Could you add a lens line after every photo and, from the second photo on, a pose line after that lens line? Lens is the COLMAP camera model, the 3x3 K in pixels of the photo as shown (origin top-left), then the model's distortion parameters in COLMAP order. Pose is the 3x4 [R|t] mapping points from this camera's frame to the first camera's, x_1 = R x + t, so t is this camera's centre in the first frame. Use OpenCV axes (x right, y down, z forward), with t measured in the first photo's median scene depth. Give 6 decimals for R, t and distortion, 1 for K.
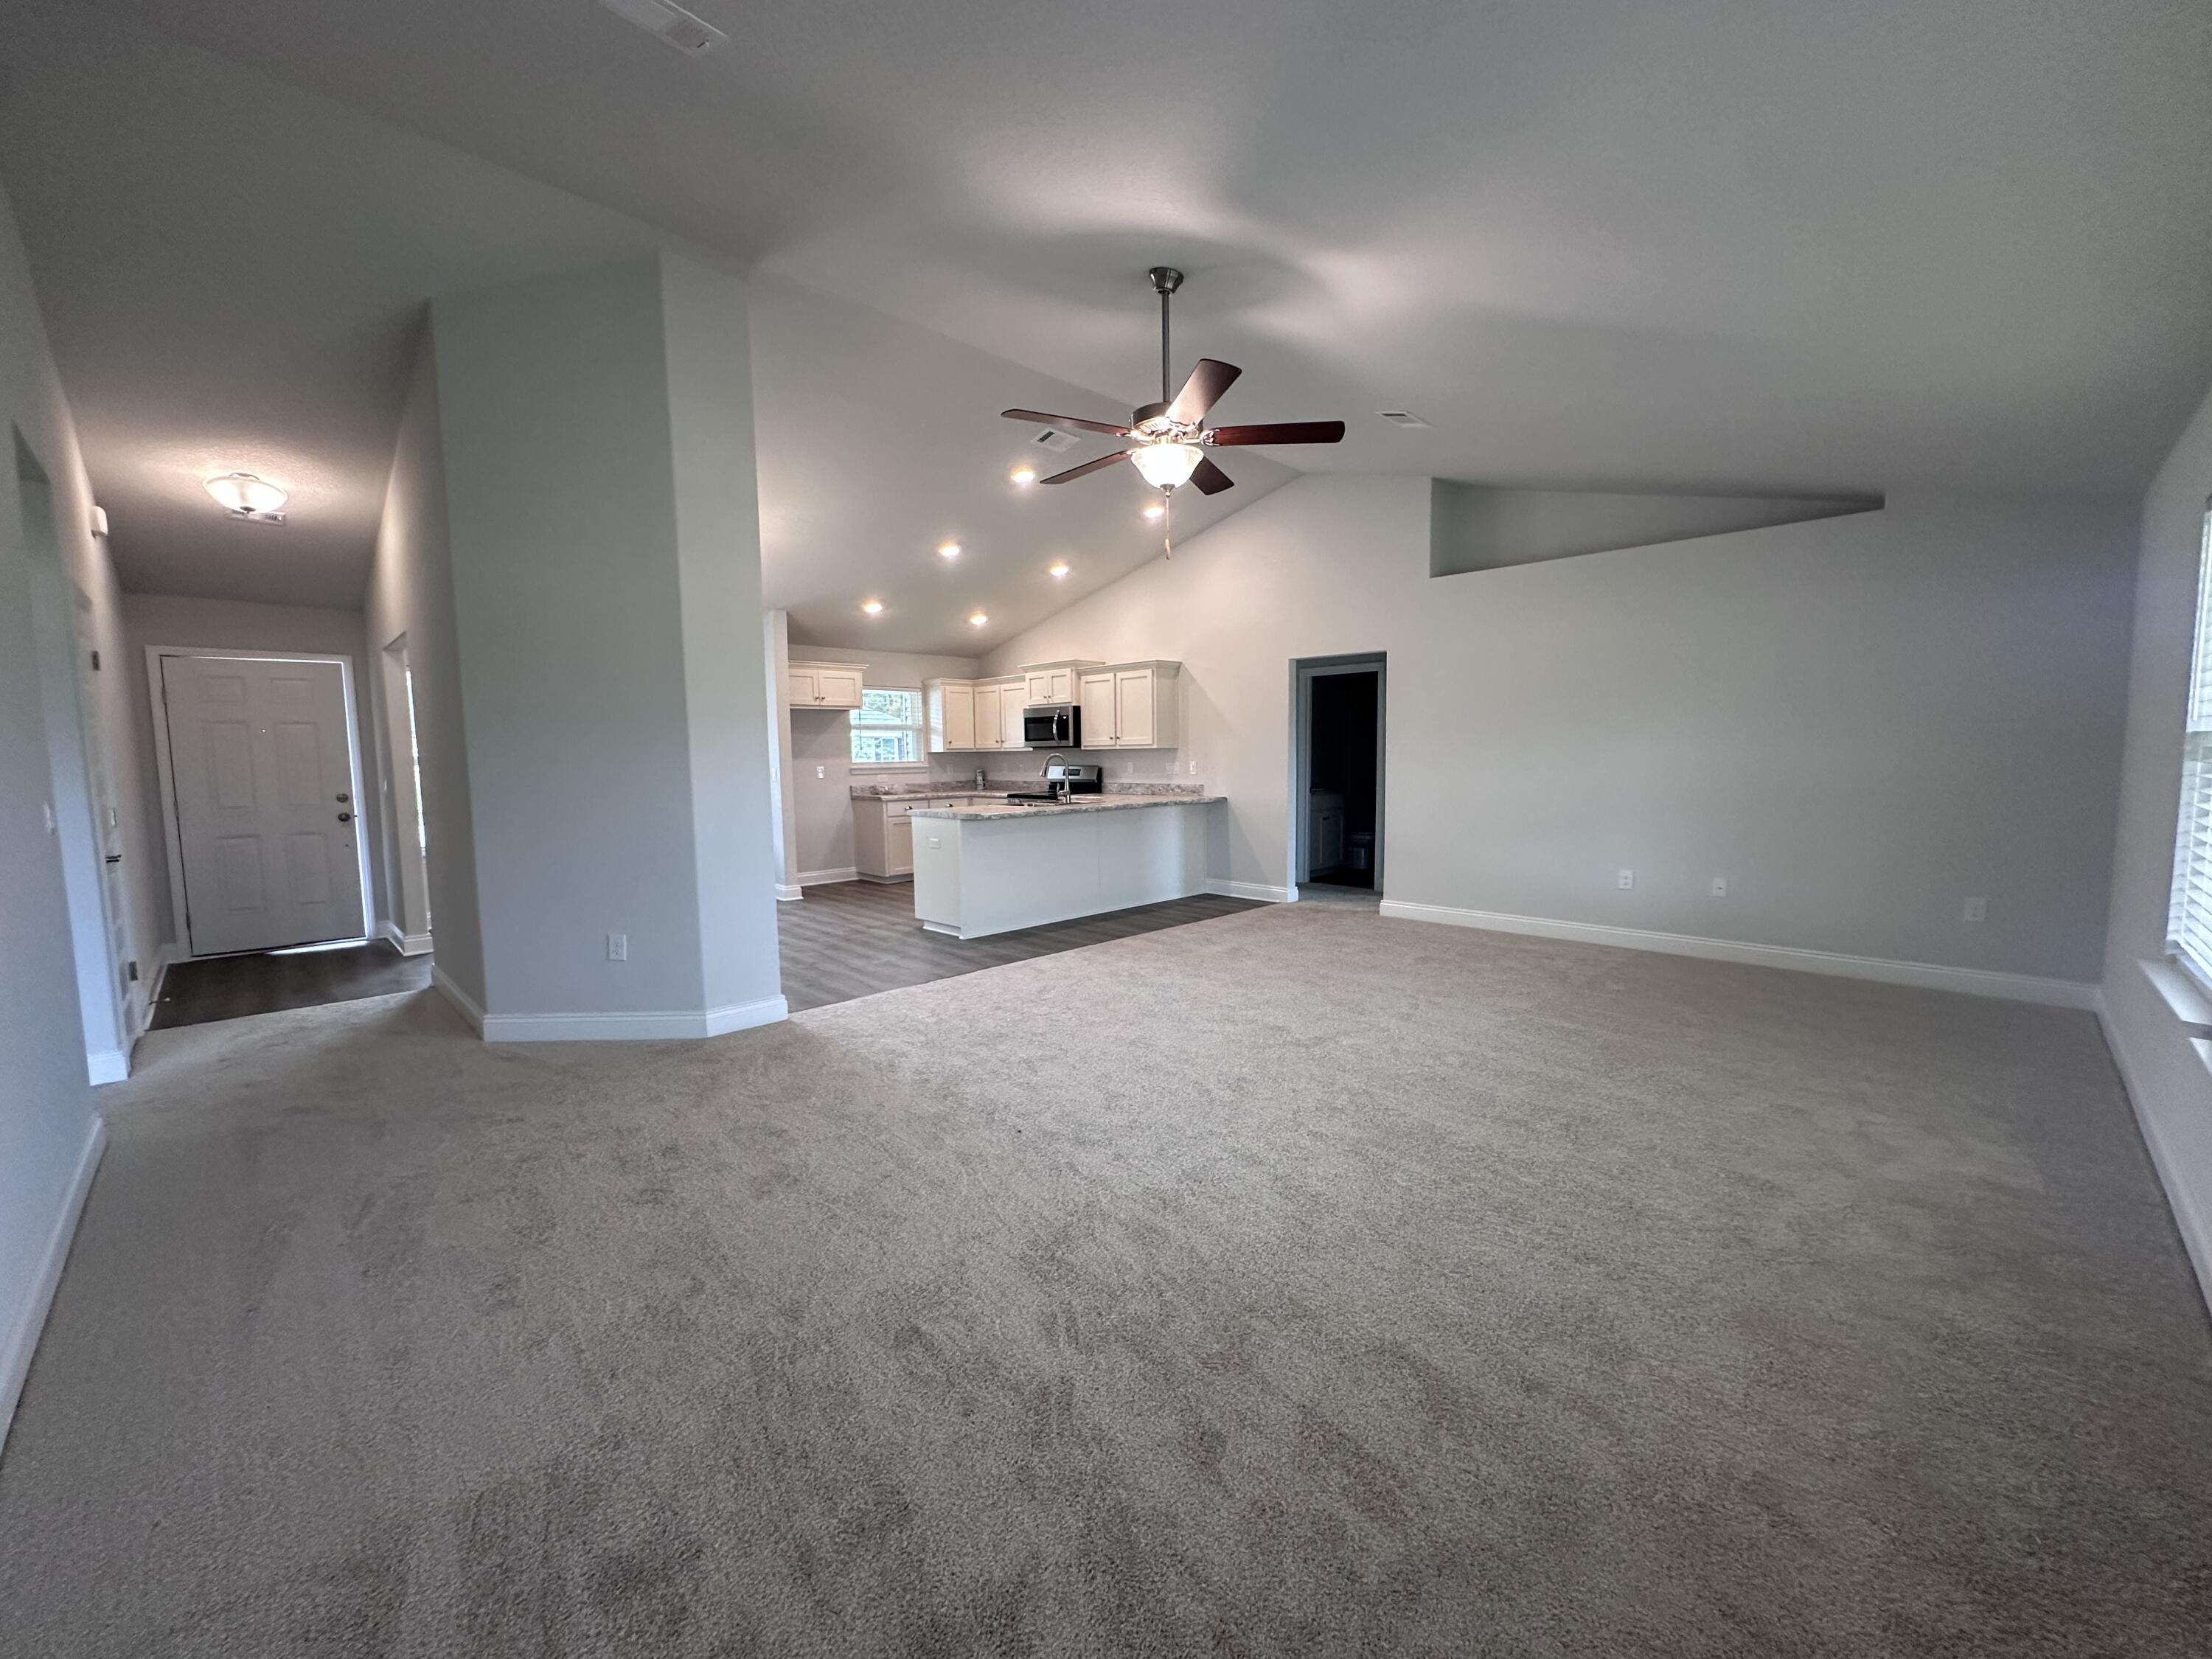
lens RADIAL K [[886.9, 0, 1109.5], [0, 886.9, 831.0], [0, 0, 1]] dist [0.000222, 0.000439]
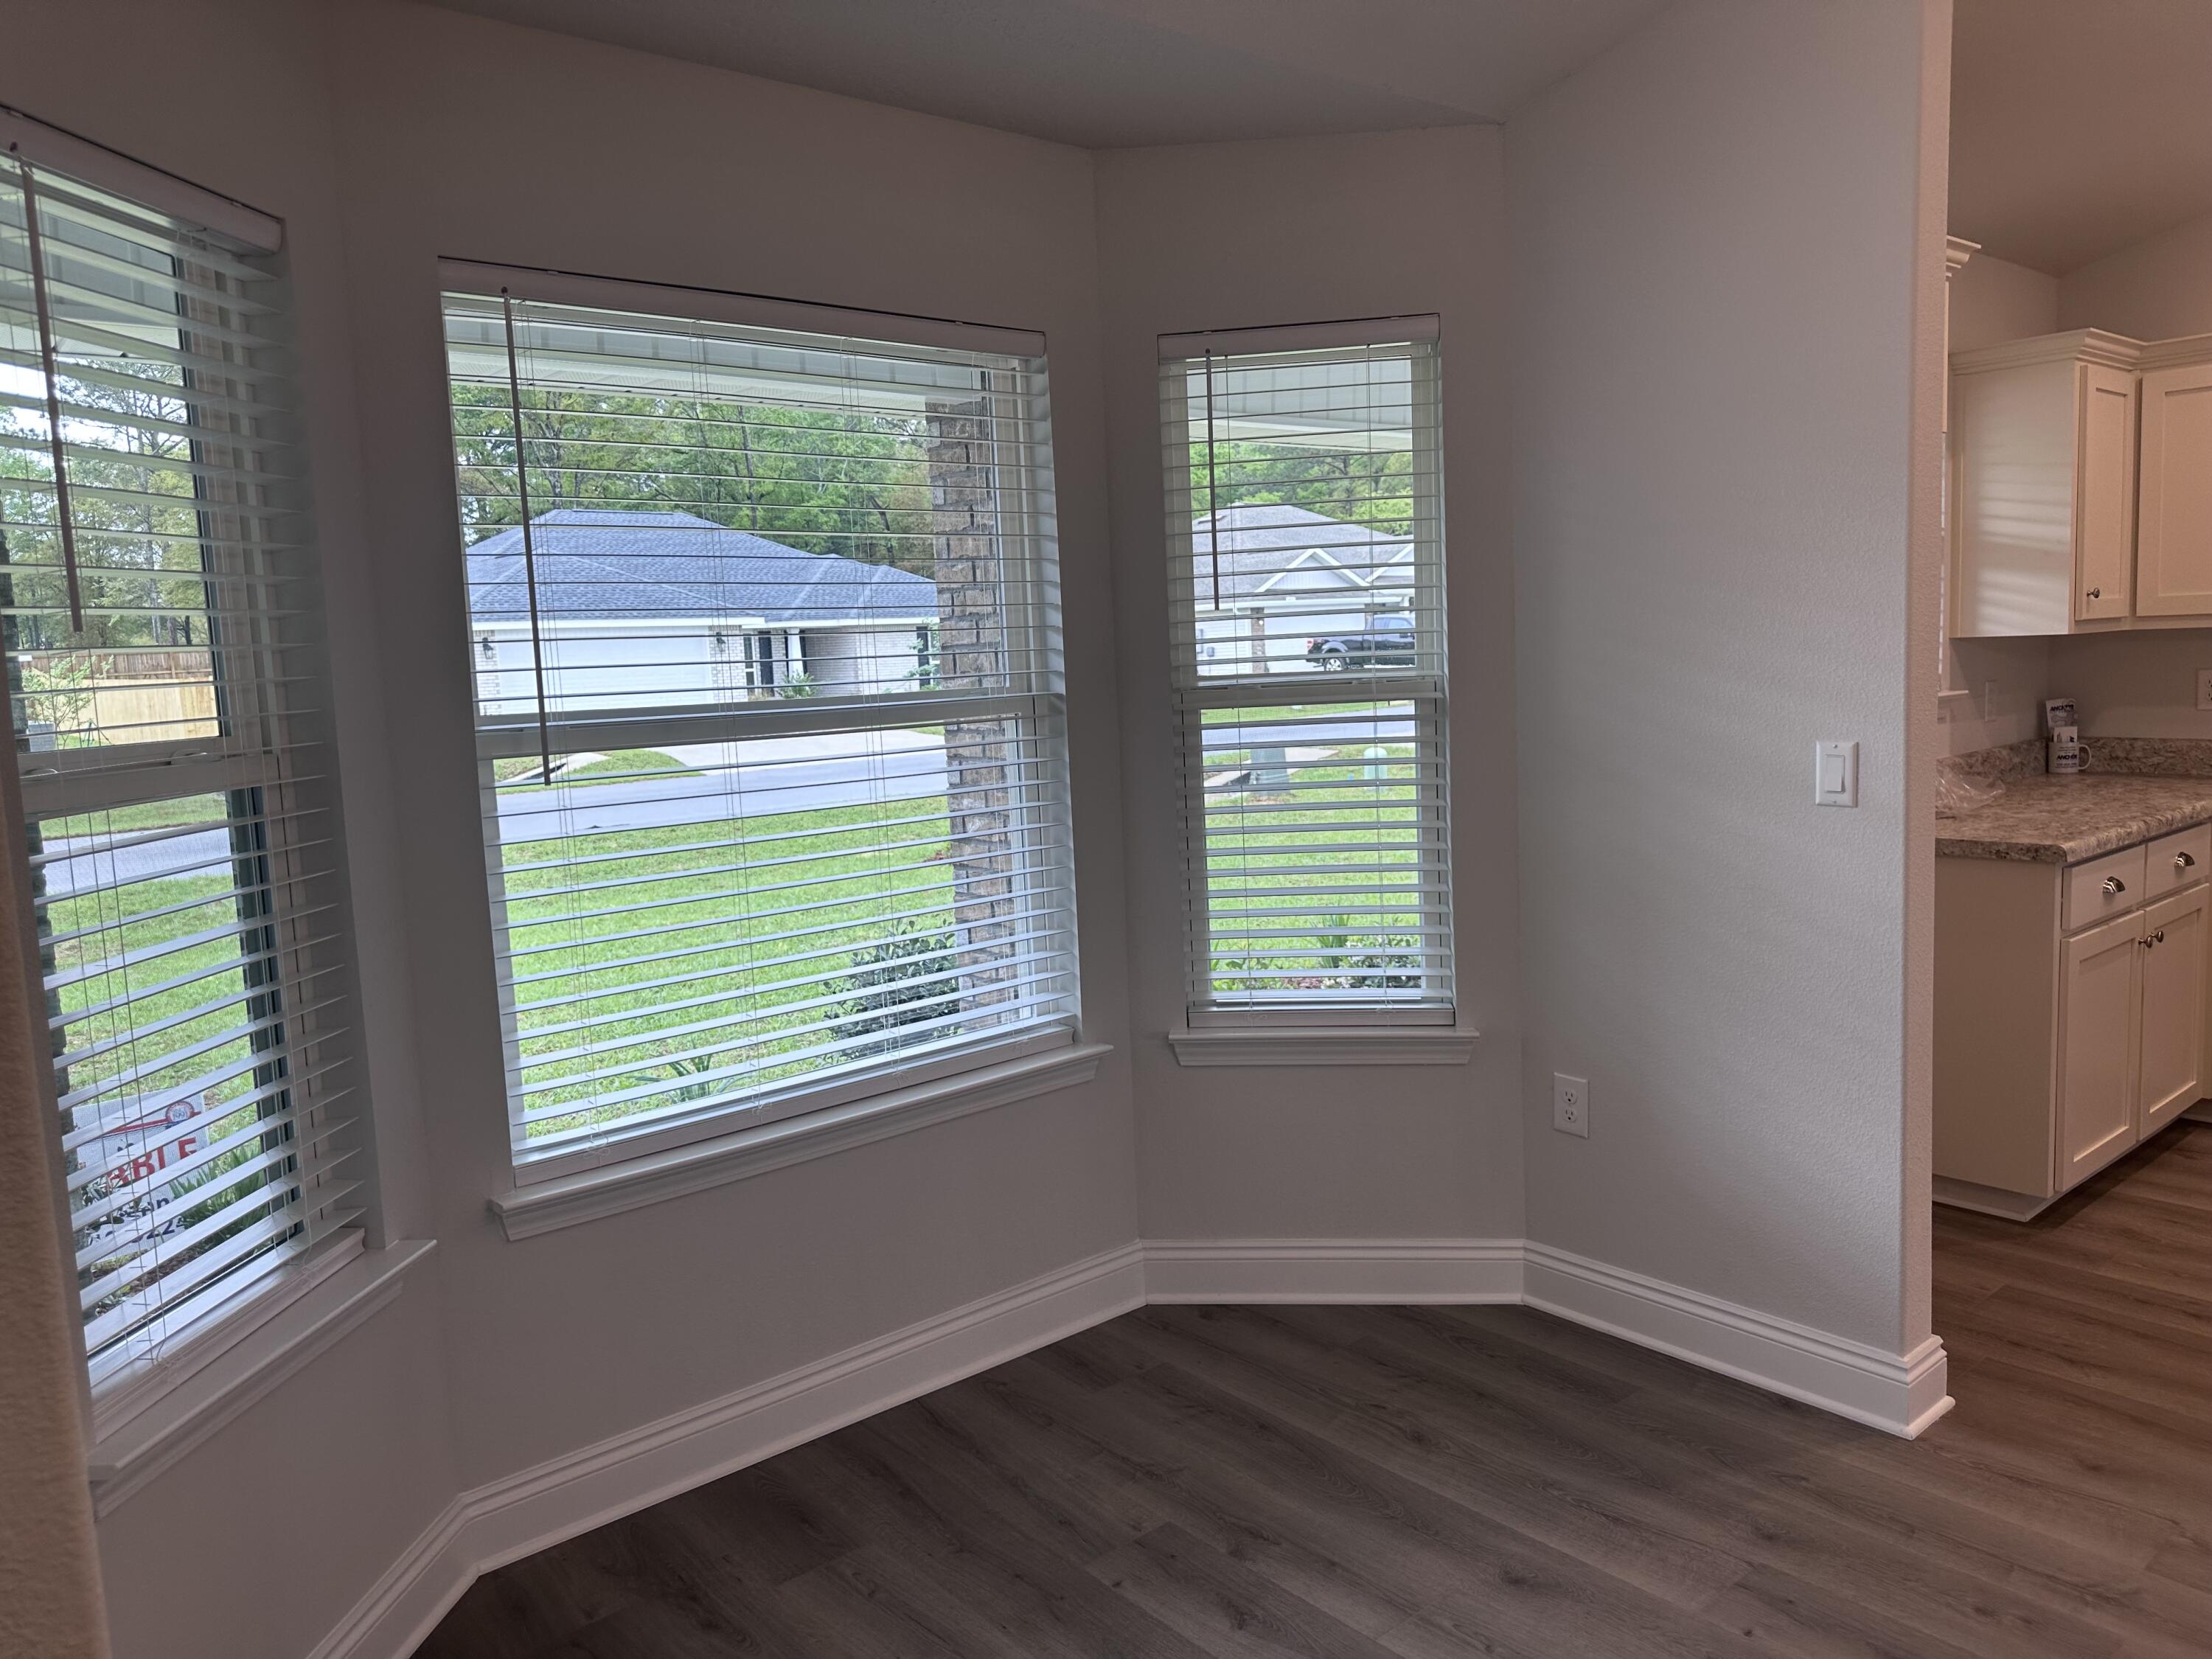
lens RADIAL K [[1565.7, 0, 1106.0], [0, 1565.7, 829.5], [0, 0, 1]] dist [0.088243, -0.106034]
pose [[0.996659, -0.018548, -0.079541, -0.461248], [0.020315, 0.999563, 0.021454, -0.054638], [0.079109, -0.022998, 0.996601, 0.594321]]
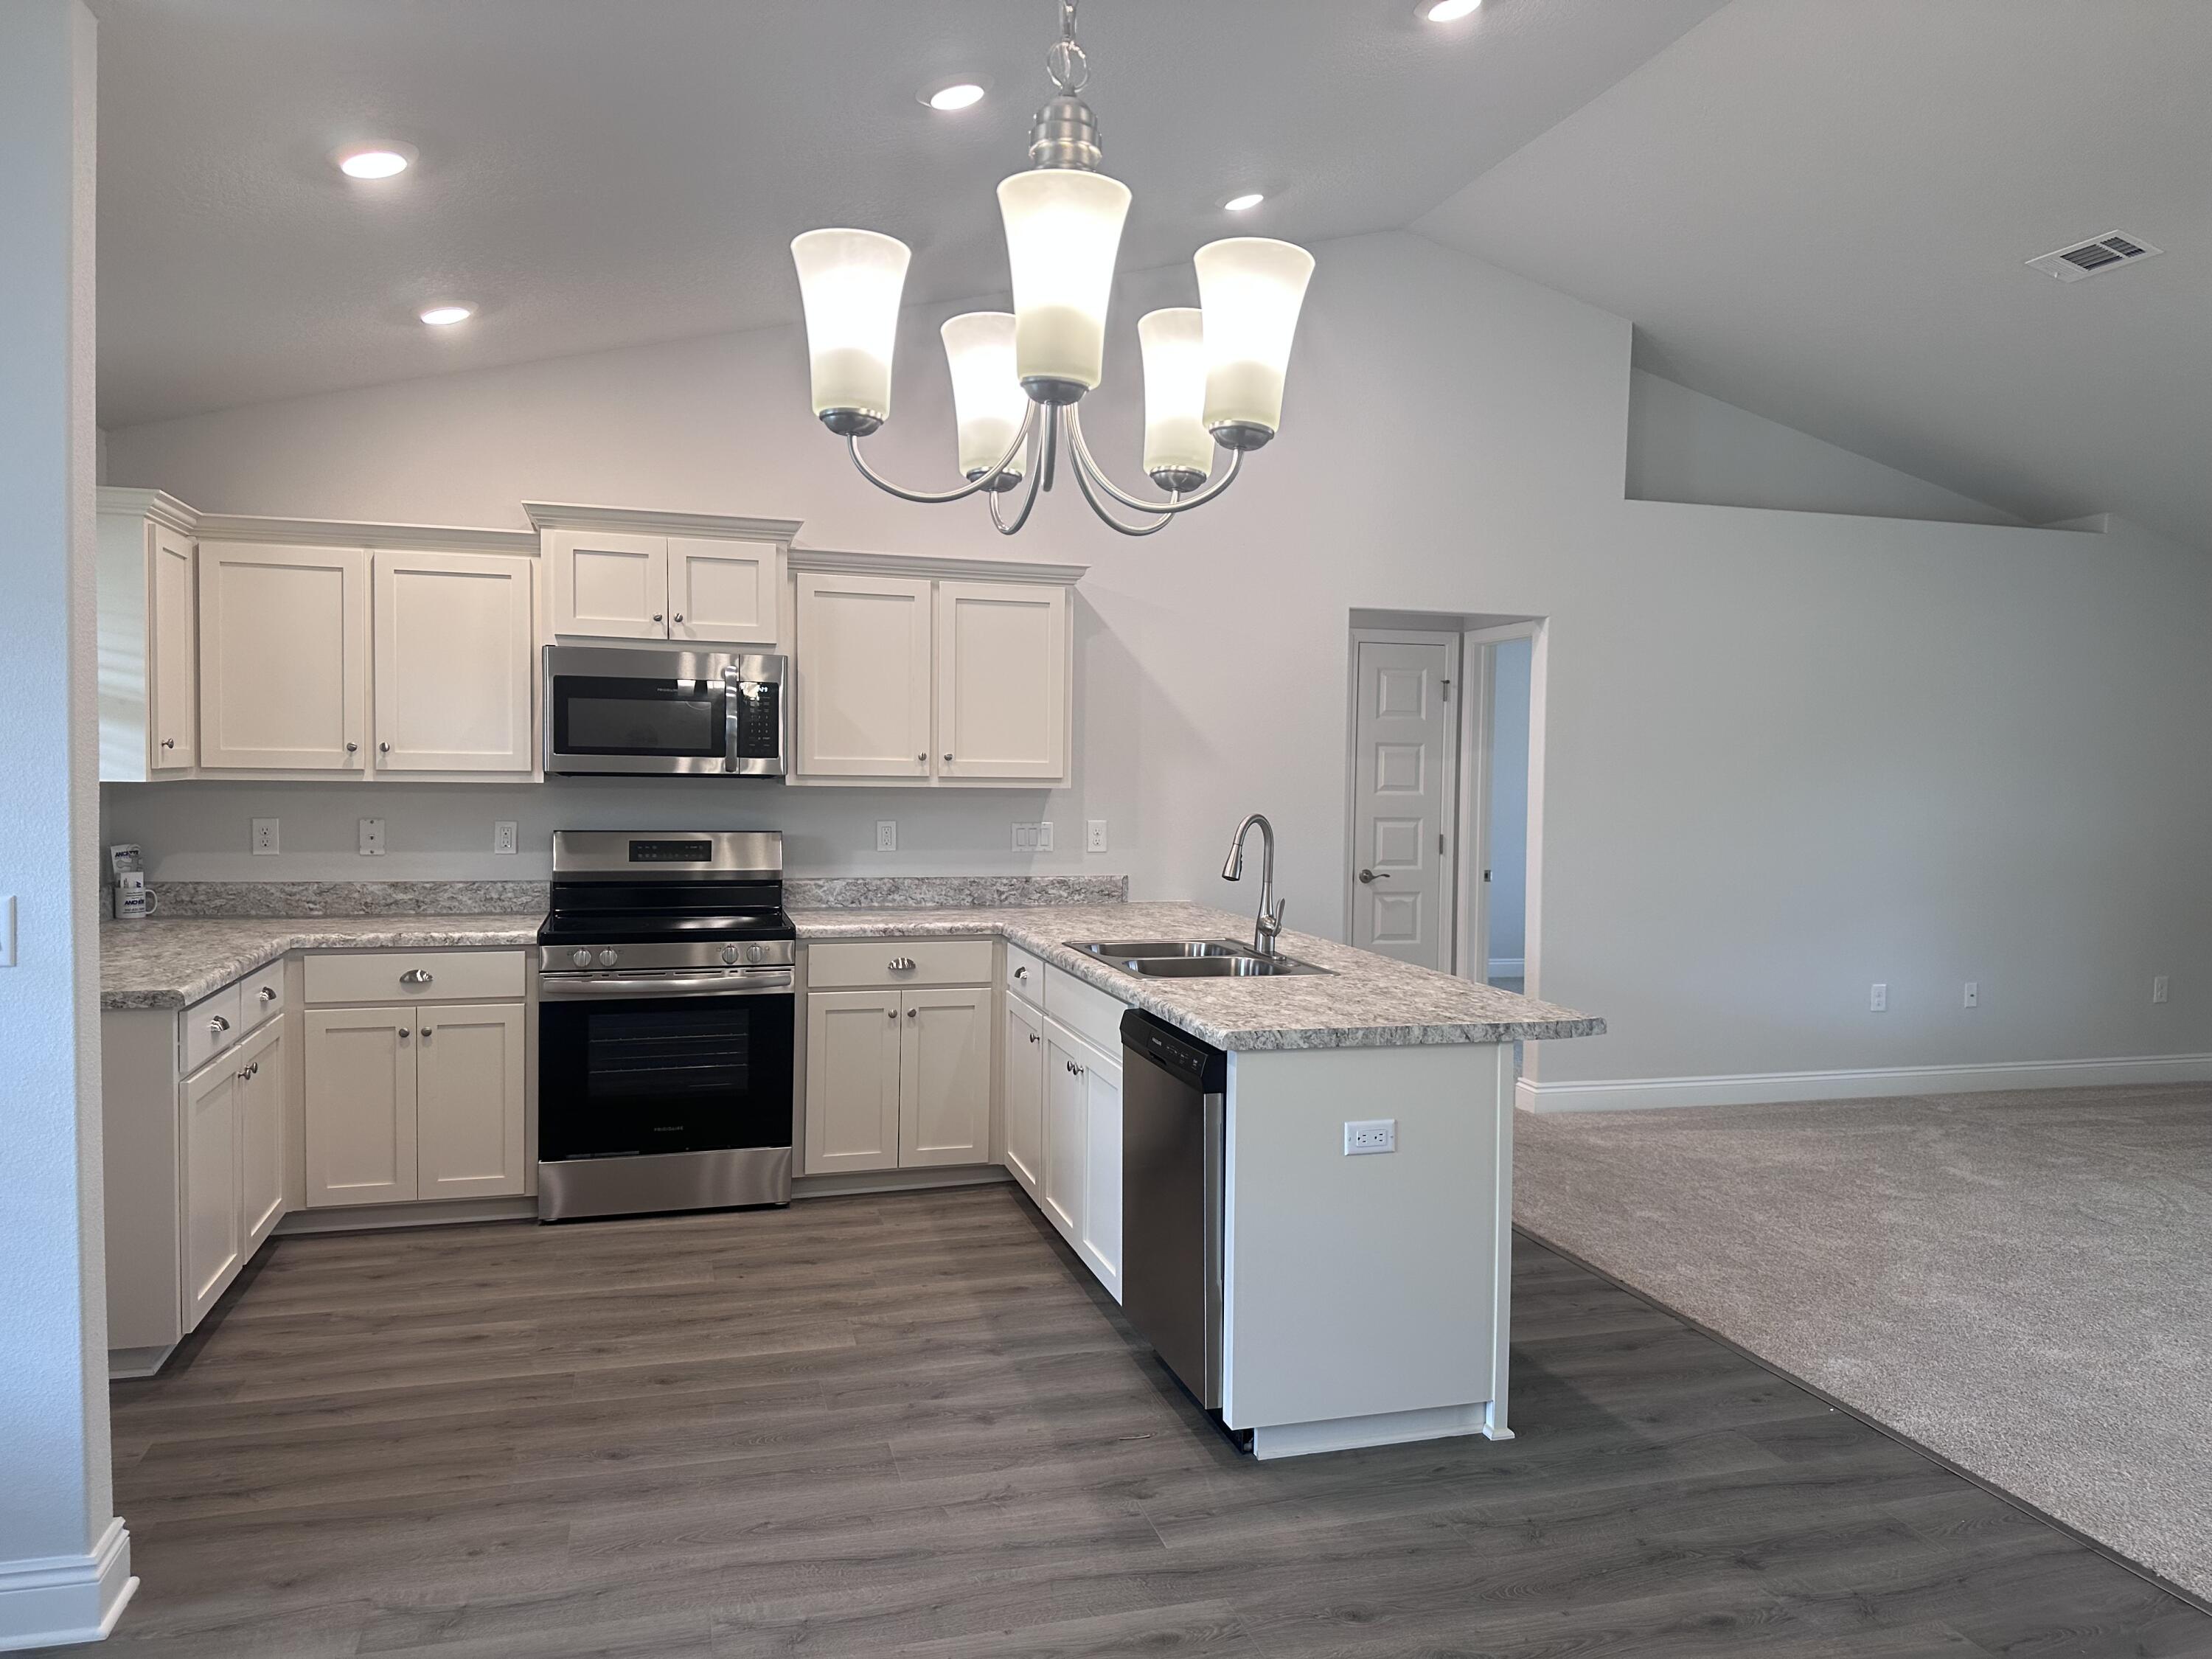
lens RADIAL K [[1556.9, 0, 1111.5], [0, 1556.9, 839.9], [0, 0, 1]] dist [0.091875, -0.077946]
pose [[0.473729, -0.019746, 0.880449, -0.500665], [0.057985, 0.998279, -0.008811, -0.058255], [-0.878760, 0.055227, 0.474059, 0.607135]]
